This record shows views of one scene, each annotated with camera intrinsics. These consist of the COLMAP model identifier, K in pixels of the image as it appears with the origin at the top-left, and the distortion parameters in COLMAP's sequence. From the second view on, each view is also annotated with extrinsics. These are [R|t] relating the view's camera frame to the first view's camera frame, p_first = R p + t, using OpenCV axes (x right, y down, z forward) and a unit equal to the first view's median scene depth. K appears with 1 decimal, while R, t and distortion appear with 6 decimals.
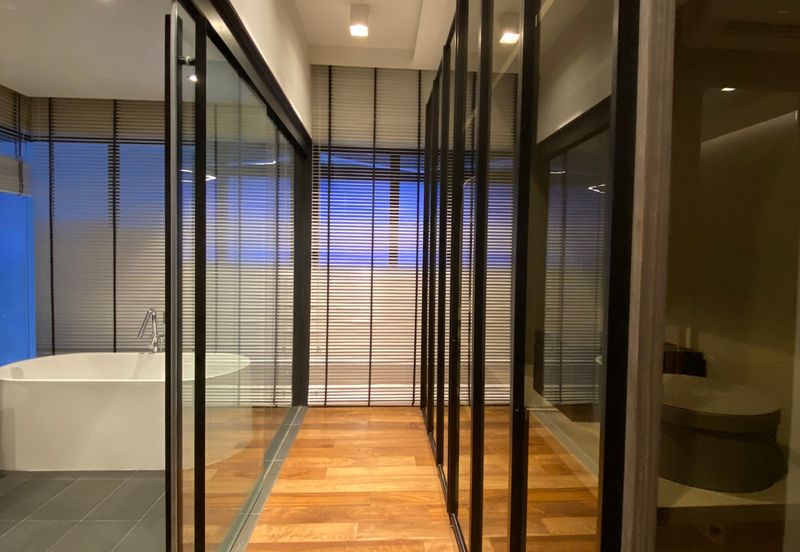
lens RADIAL K [[318.7, 0, 396.6], [0, 318.7, 277.8], [0, 0, 1]] dist [-0.002266, -0.008335]
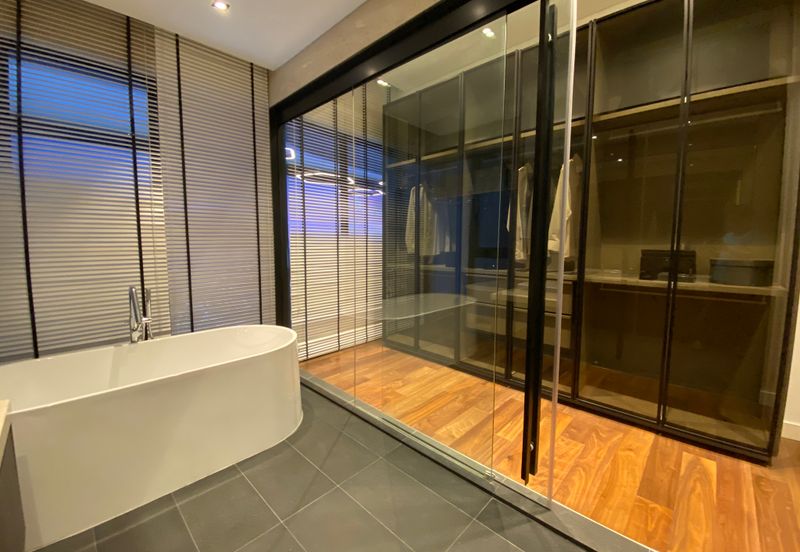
lens RADIAL K [[318.7, 0, 400.1], [0, 318.7, 267.8], [0, 0, 1]] dist [-0.002266, -0.008335]
pose [[0.743421, -0.063424, 0.665810, -0.734849], [0.014315, 0.996774, 0.078968, -0.004095], [-0.668671, -0.049175, 0.741931, -0.039914]]
